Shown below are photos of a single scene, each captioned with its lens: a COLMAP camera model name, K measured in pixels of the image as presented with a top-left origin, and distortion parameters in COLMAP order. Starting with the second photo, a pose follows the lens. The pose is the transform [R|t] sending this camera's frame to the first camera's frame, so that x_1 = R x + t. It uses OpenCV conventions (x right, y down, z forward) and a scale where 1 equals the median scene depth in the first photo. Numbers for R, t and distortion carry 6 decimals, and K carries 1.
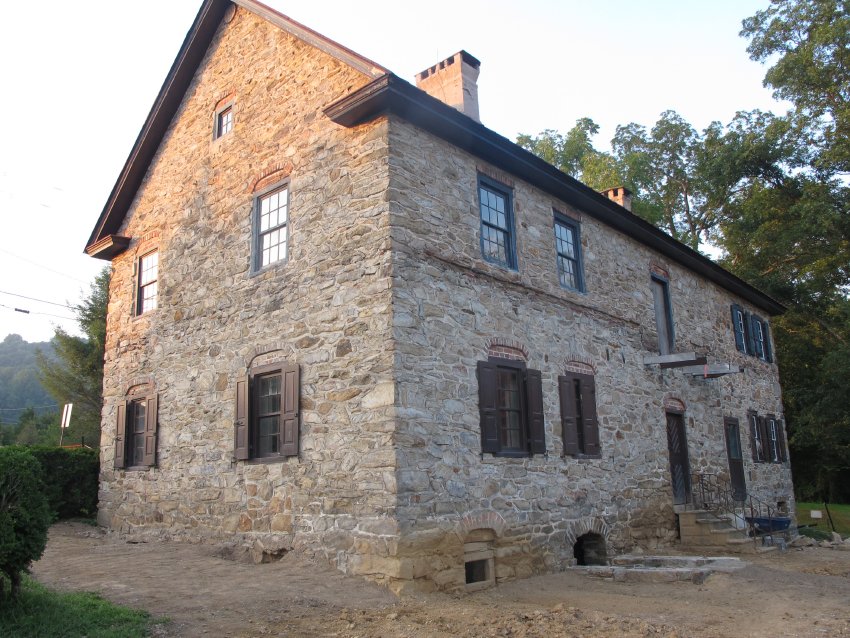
lens RADIAL K [[720.0, 0, 425.0], [0, 720.0, 319.0], [0, 0, 1]] dist [-0.149370, 0.121226]
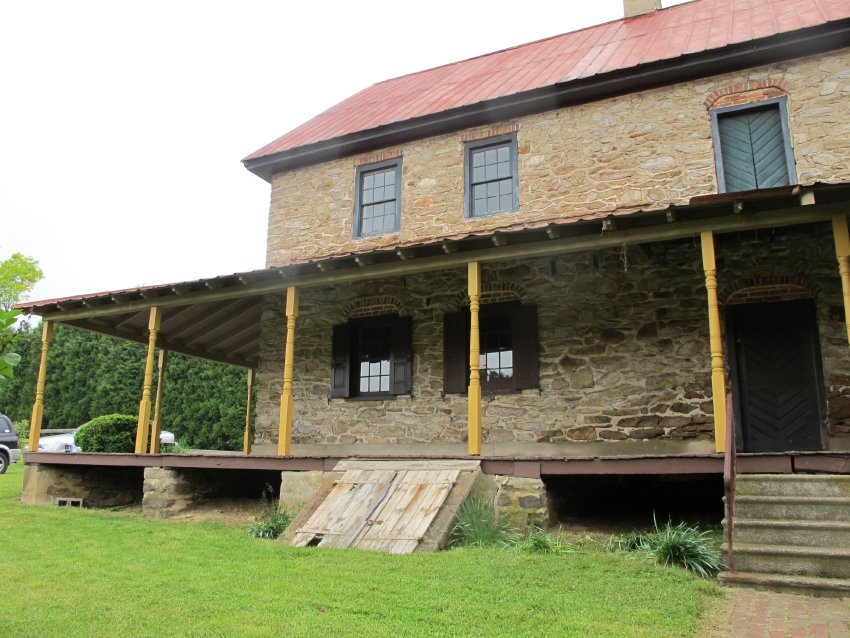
lens RADIAL K [[720.0, 0, 425.0], [0, 720.0, 319.0], [0, 0, 1]] dist [-0.149370, 0.121226]
pose [[0.249001, -0.185940, -0.950487, 1.151468], [0.204022, 0.969445, -0.136201, 0.219542], [0.946770, -0.160006, 0.279329, 0.709397]]
